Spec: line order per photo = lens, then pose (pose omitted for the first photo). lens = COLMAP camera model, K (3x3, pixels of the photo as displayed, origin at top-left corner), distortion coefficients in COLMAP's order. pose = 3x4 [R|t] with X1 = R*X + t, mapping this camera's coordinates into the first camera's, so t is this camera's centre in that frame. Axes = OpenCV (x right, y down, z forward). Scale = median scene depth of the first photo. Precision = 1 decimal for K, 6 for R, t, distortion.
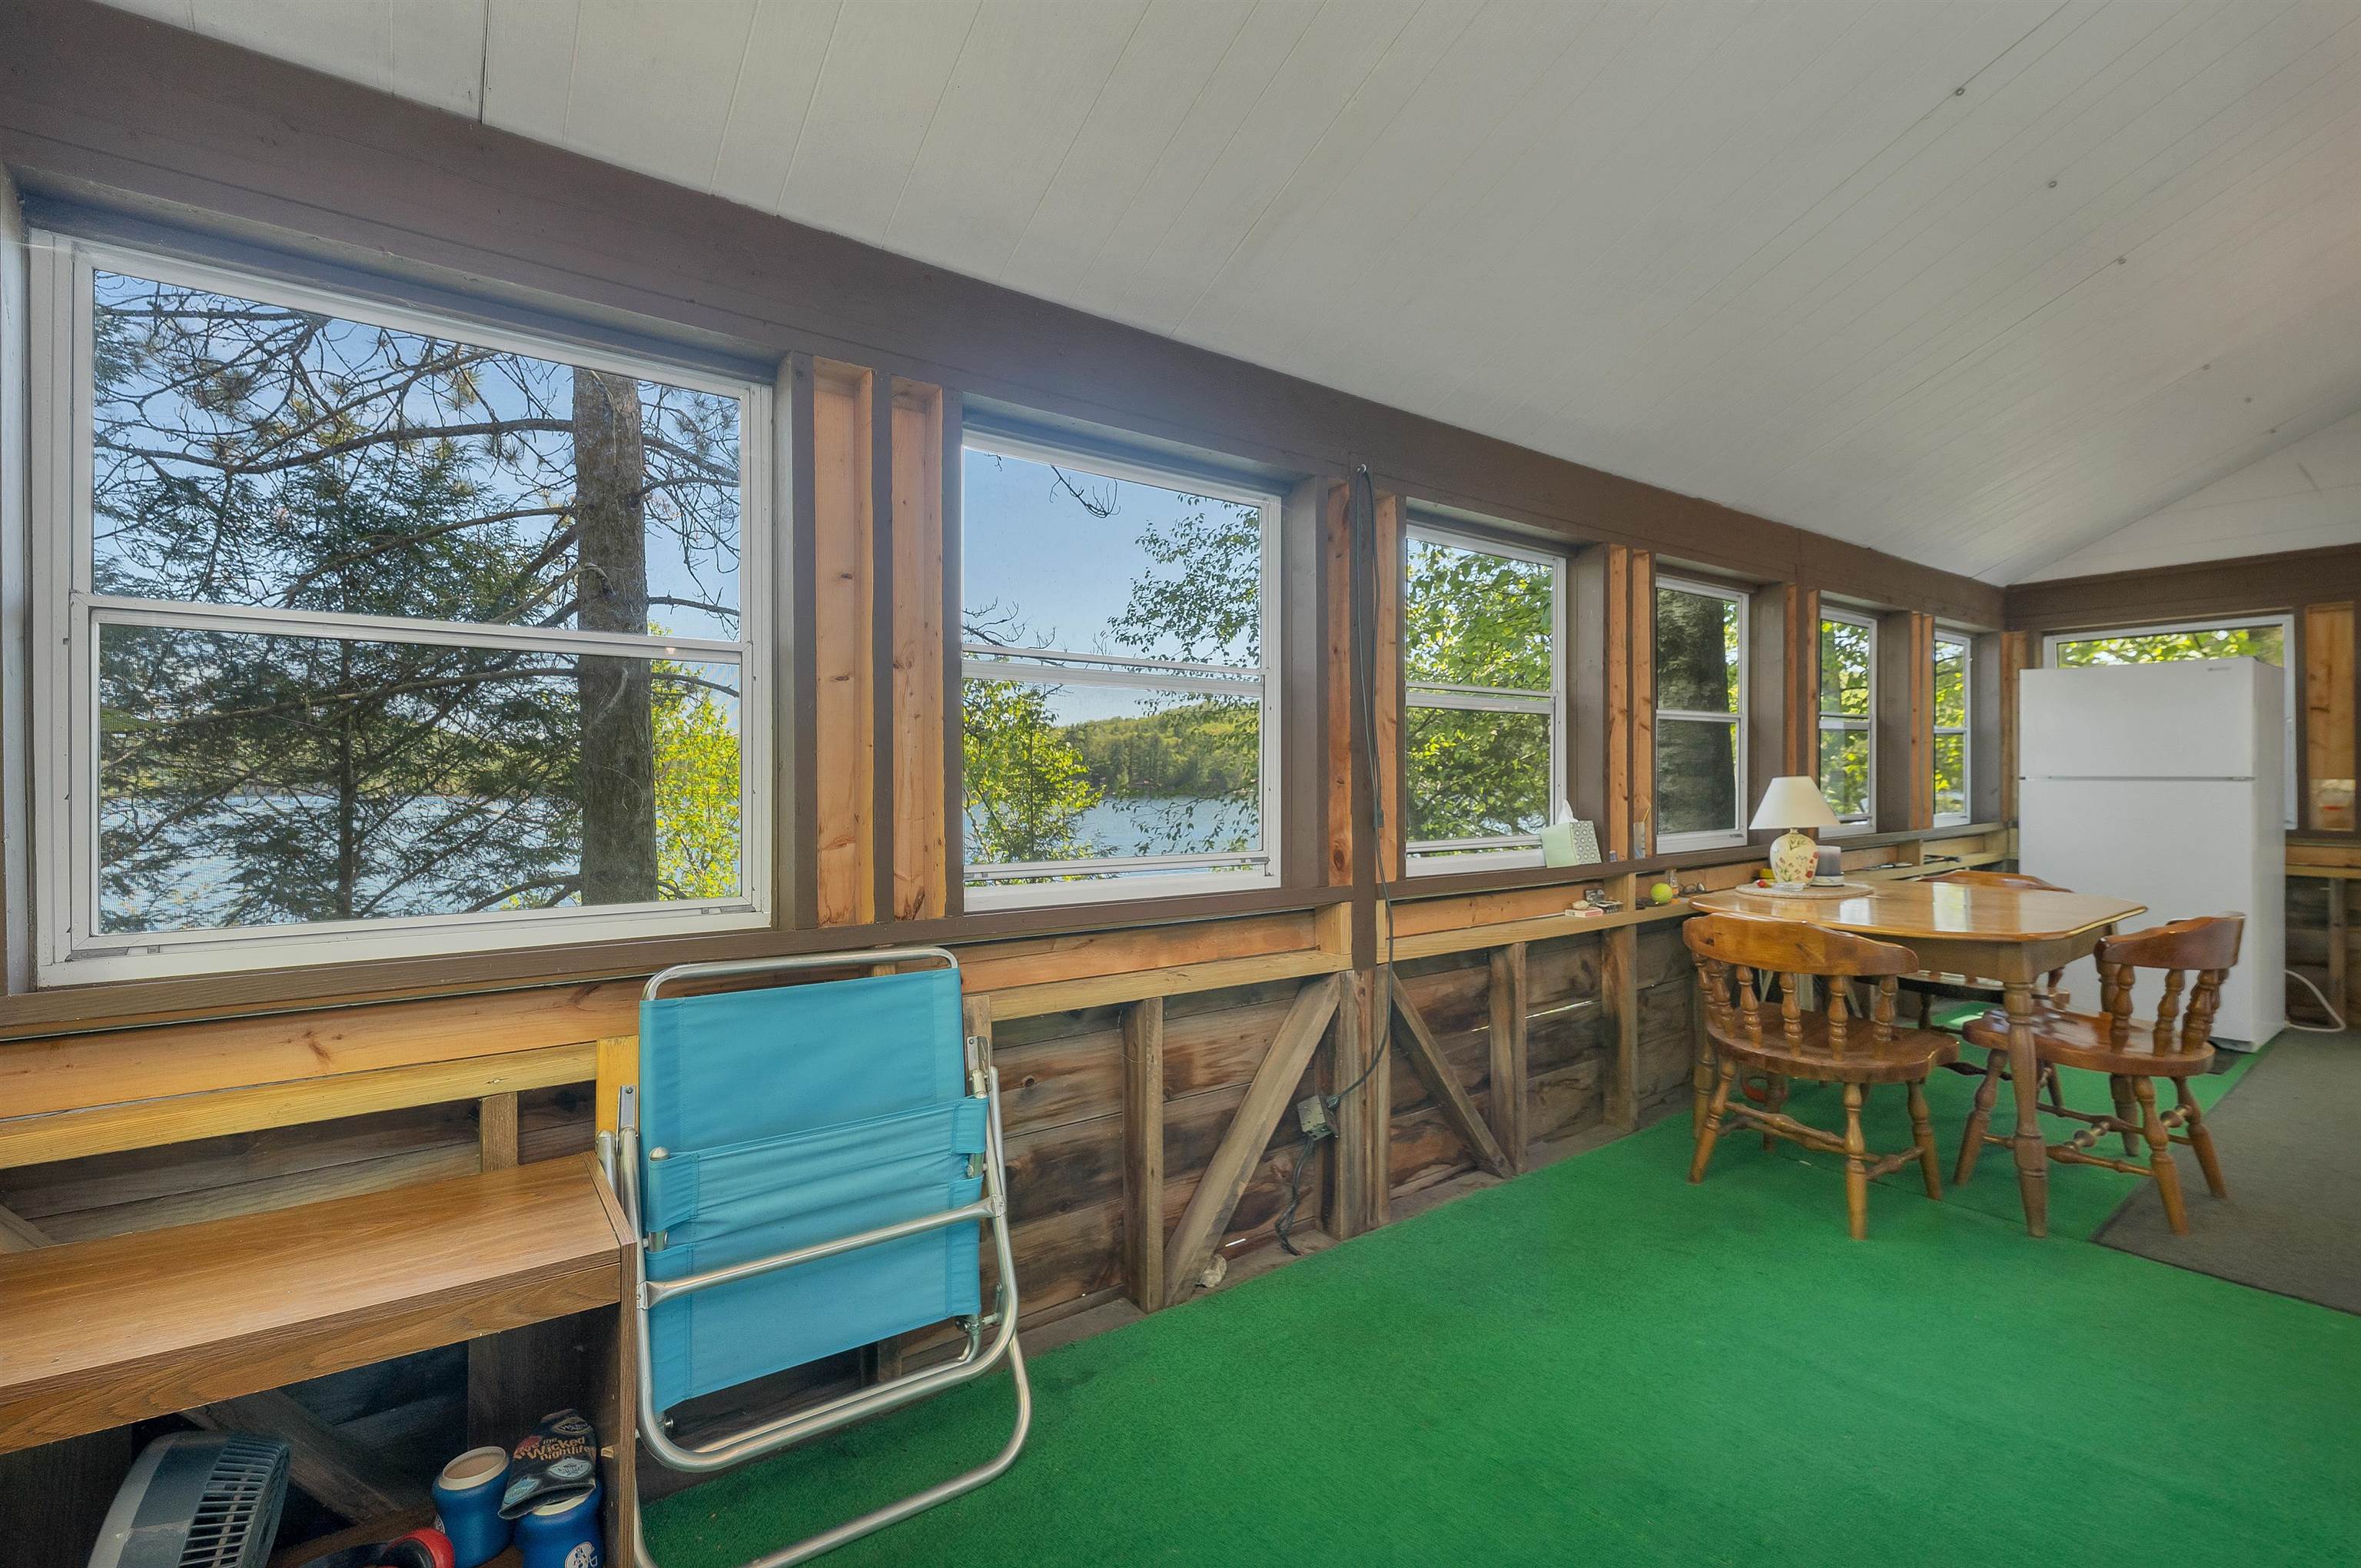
lens RADIAL K [[1014.7, 0, 1166.2], [0, 1014.7, 777.0], [0, 0, 1]] dist [0.004273, 0.000693]
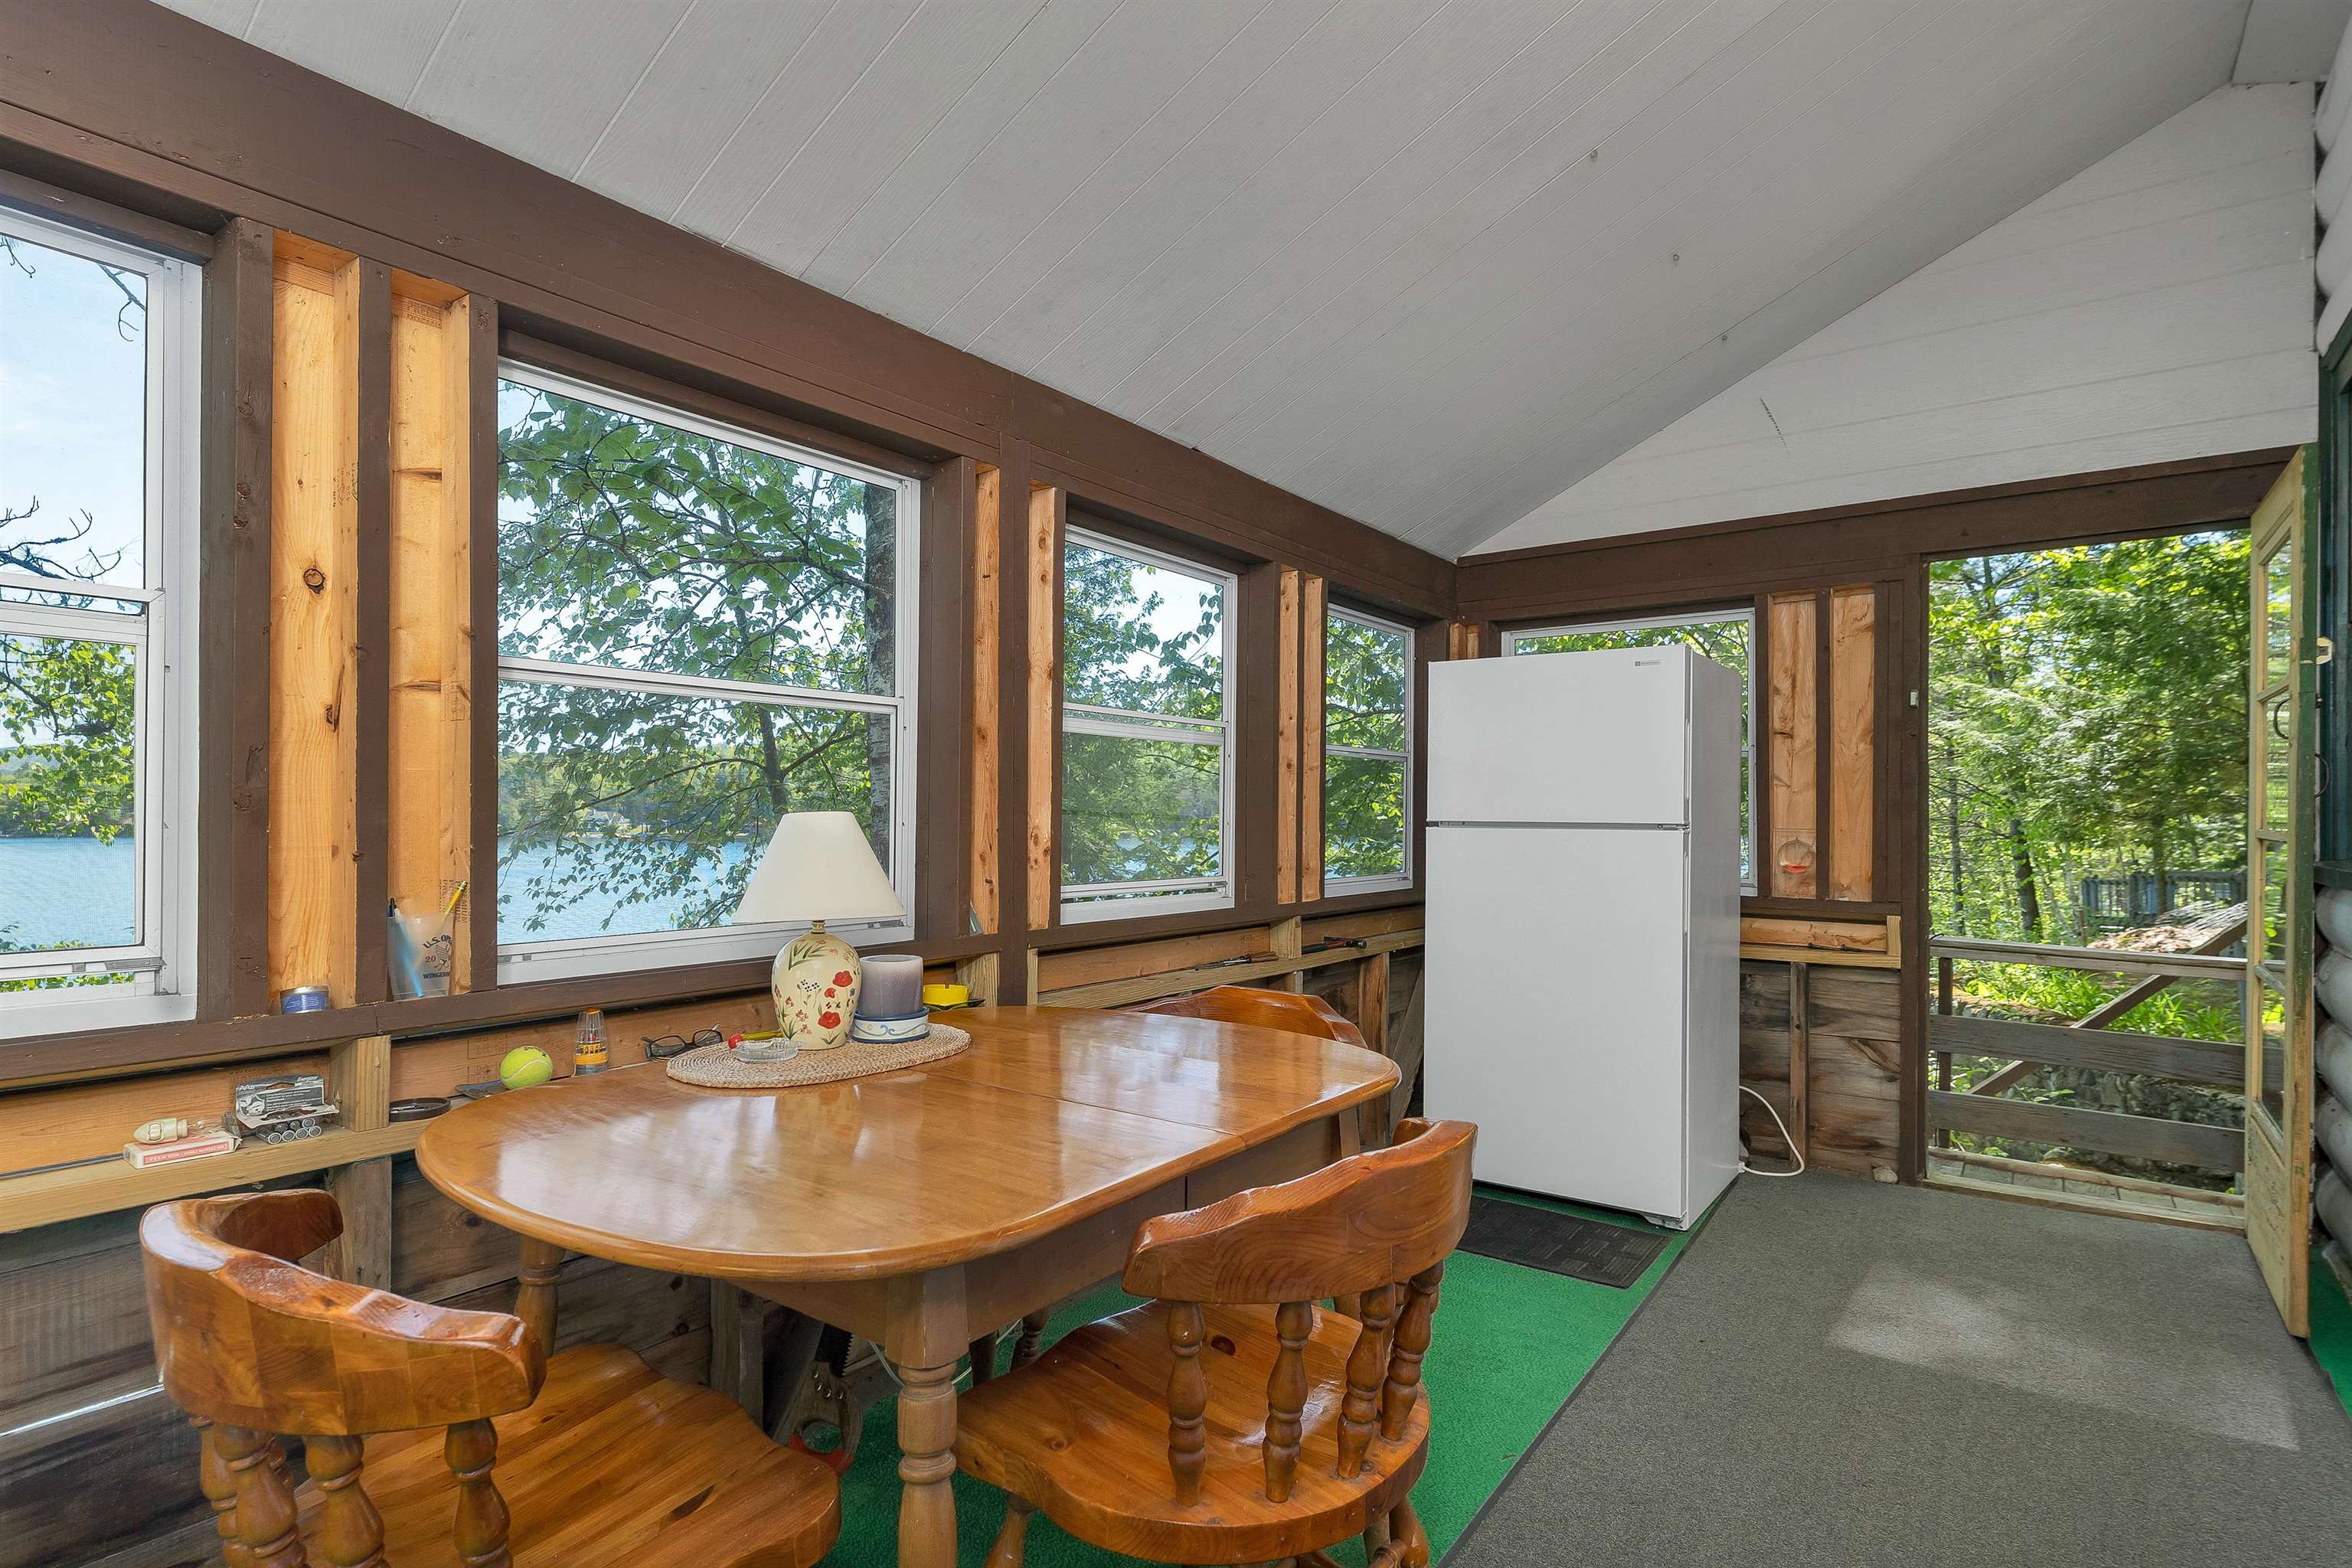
lens RADIAL K [[1113.6, 0, 1177.8], [0, 1113.6, 792.9], [0, 0, 1]] dist [-0.003799, 0.000204]
pose [[0.958767, 0.021116, 0.283407, 0.479918], [-0.016597, 0.999694, -0.018340, -0.001234], [-0.283707, 0.012881, 0.958824, 0.350925]]
